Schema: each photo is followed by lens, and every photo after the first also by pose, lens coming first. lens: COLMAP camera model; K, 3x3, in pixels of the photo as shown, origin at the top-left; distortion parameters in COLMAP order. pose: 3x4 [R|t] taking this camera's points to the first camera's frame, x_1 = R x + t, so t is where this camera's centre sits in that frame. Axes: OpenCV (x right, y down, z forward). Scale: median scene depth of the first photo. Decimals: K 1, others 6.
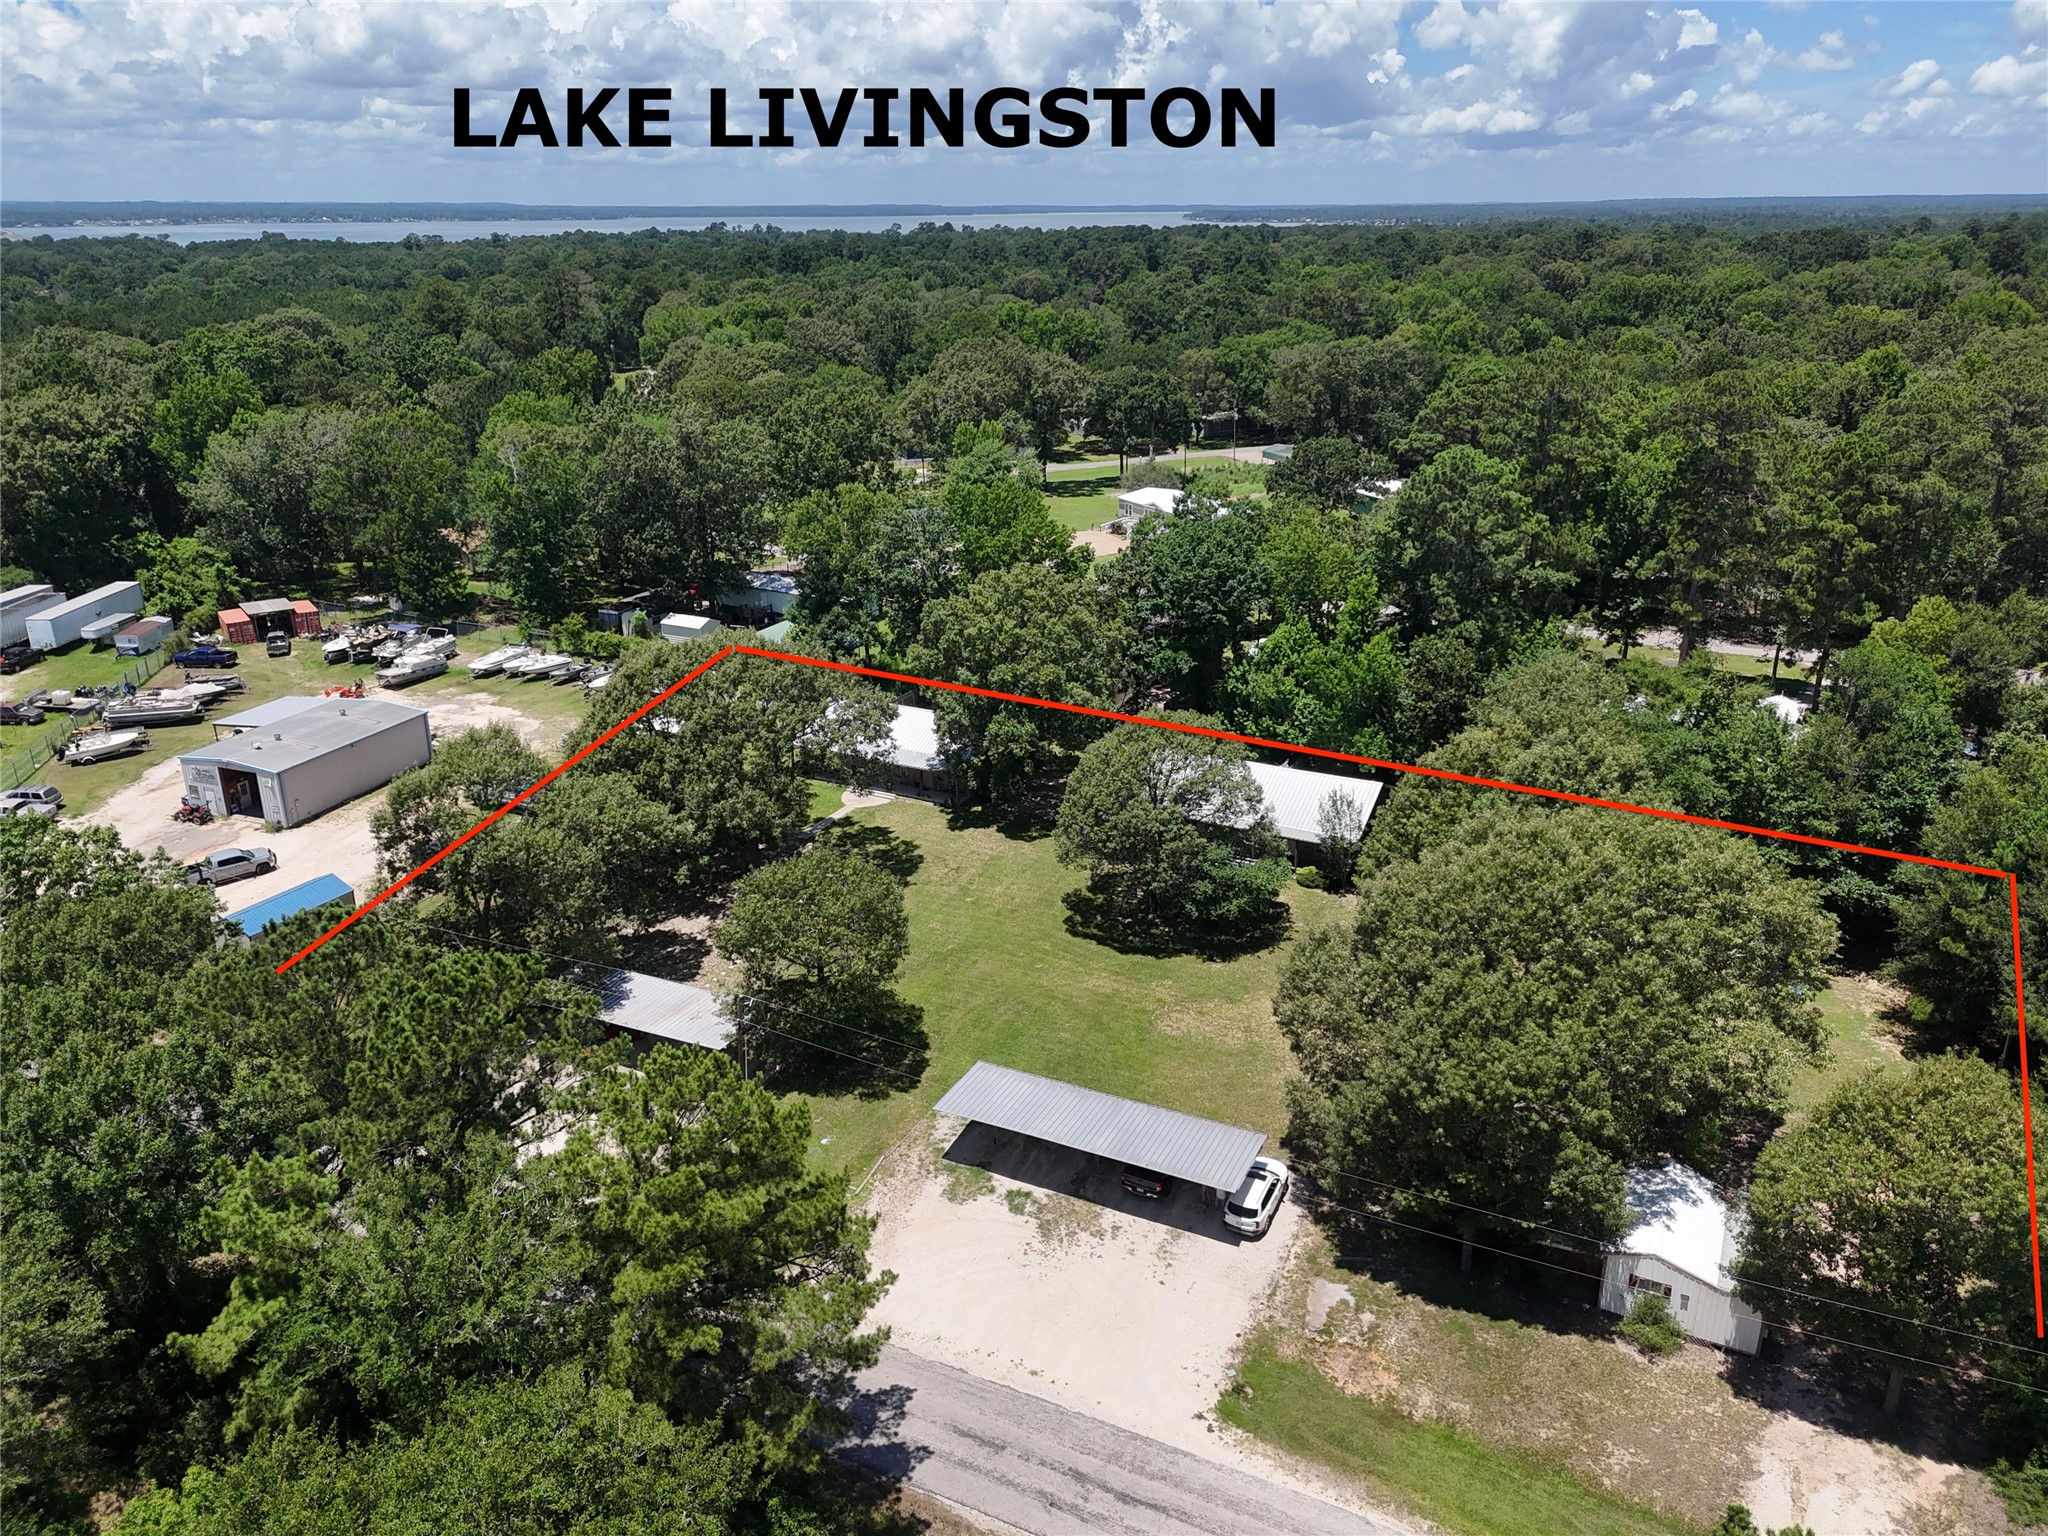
lens RADIAL K [[1482.5, 0, 1024.0], [0, 1482.5, 768.0], [0, 0, 1]] dist [0.056694, -0.047082]
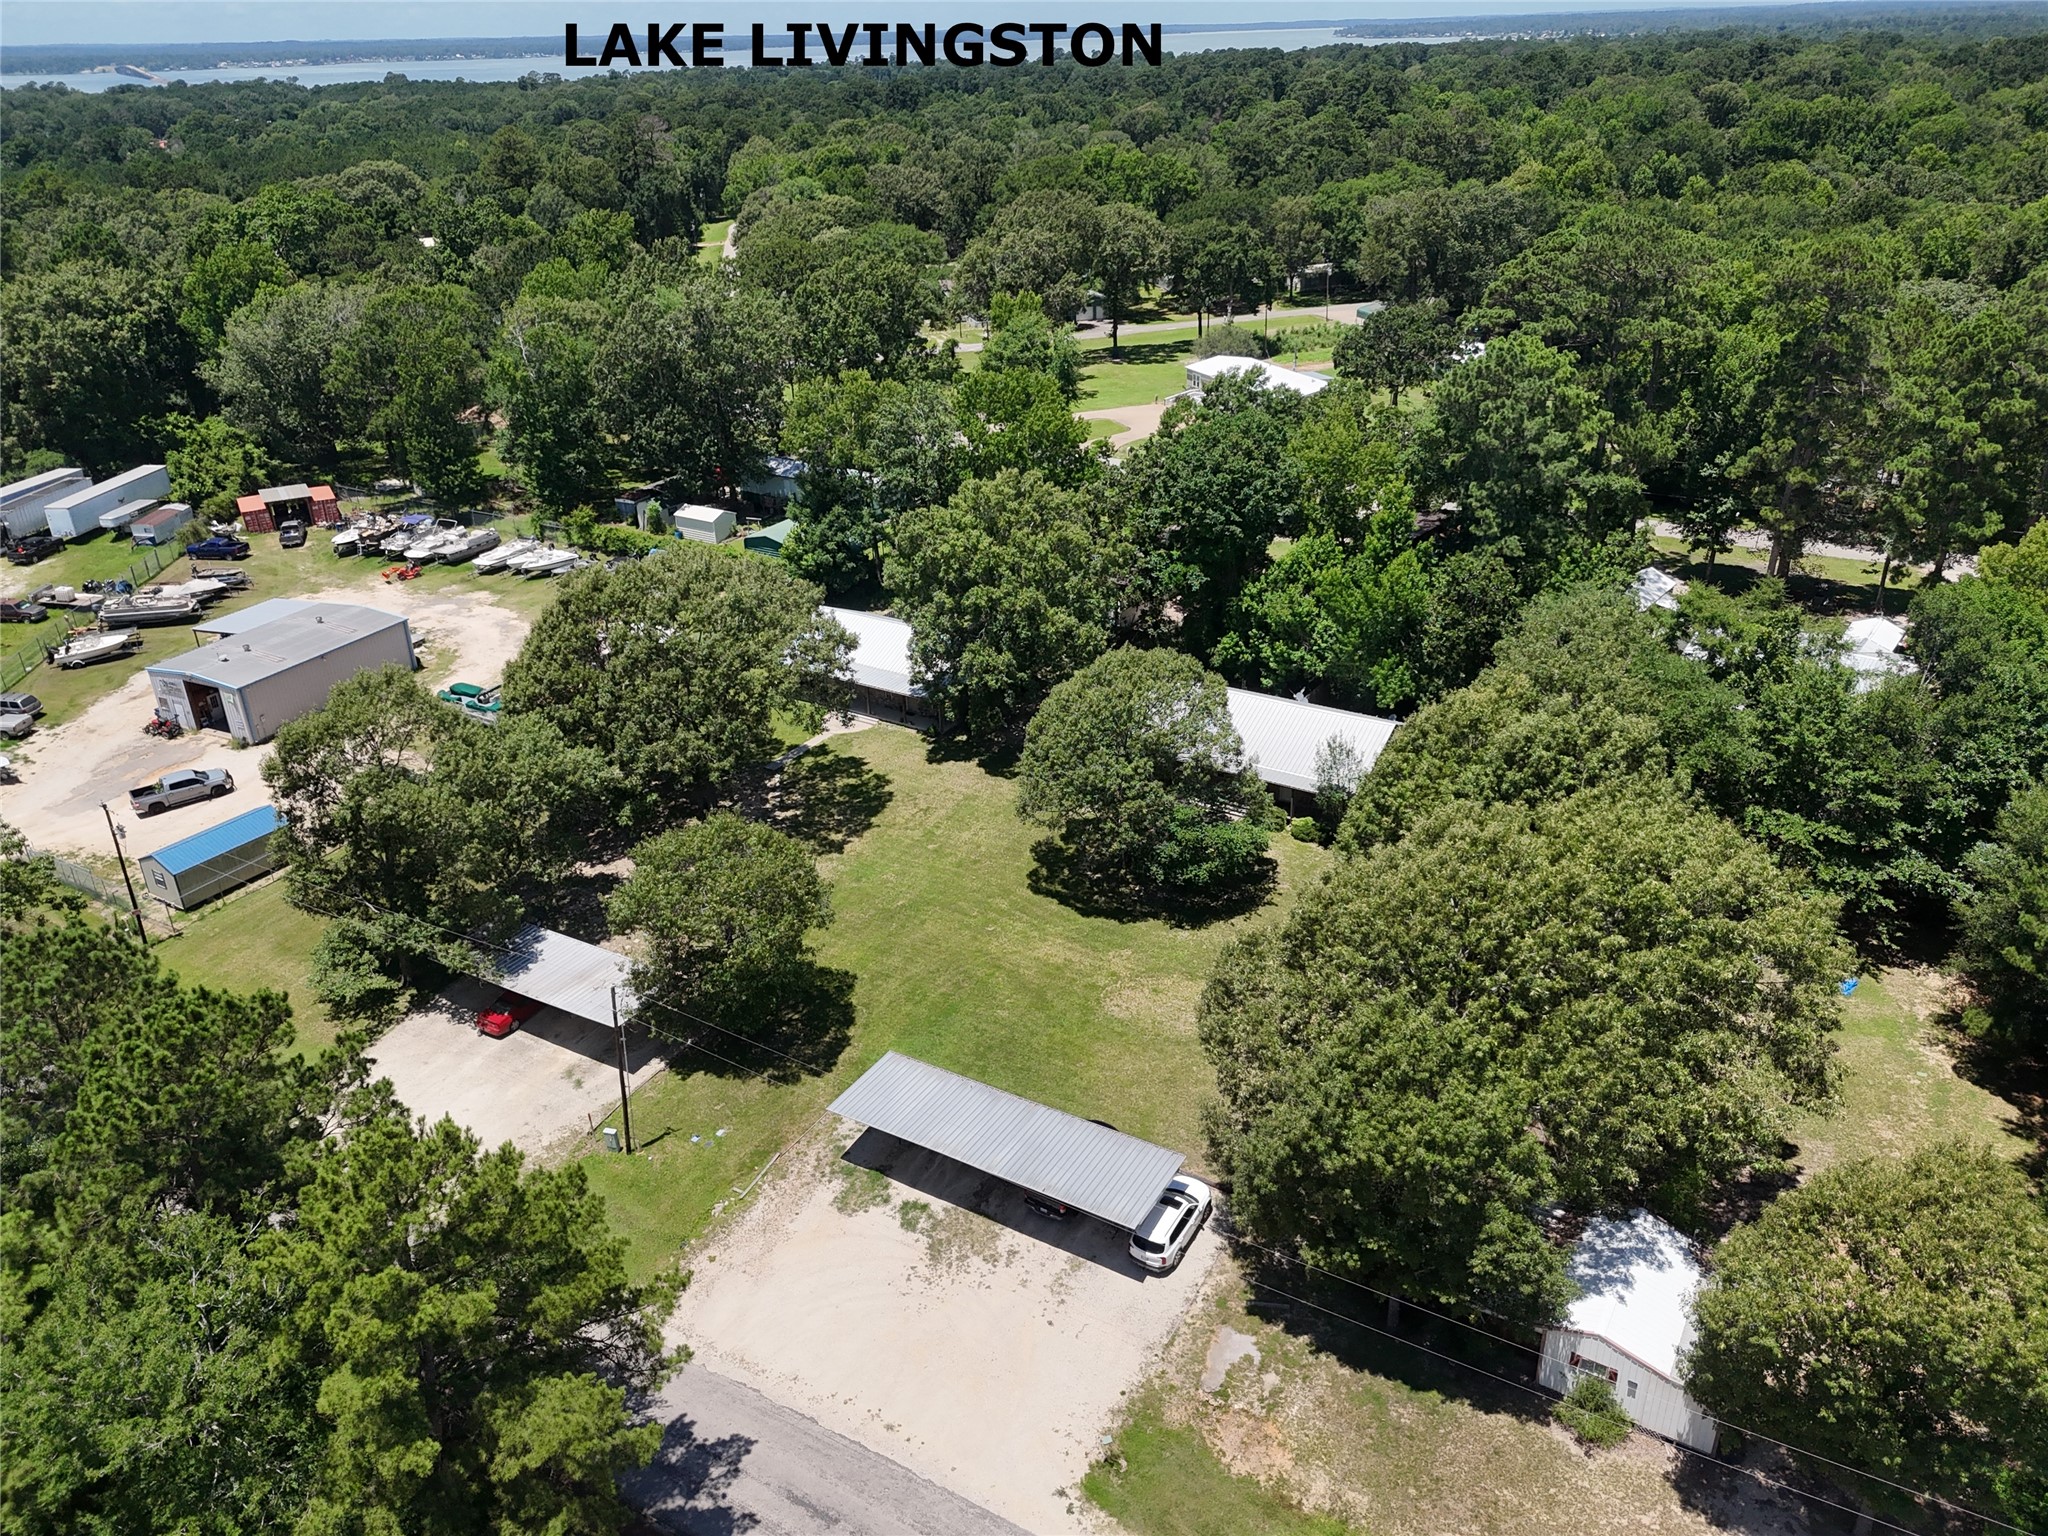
lens RADIAL K [[1482.5, 0, 1024.0], [0, 1482.5, 768.0], [0, 0, 1]] dist [0.056694, -0.047082]
pose [[0.996367, 0.019096, -0.082994, 0.090264], [-0.010785, 0.994983, 0.099465, -0.049299], [0.084477, -0.098208, 0.991574, 0.083980]]
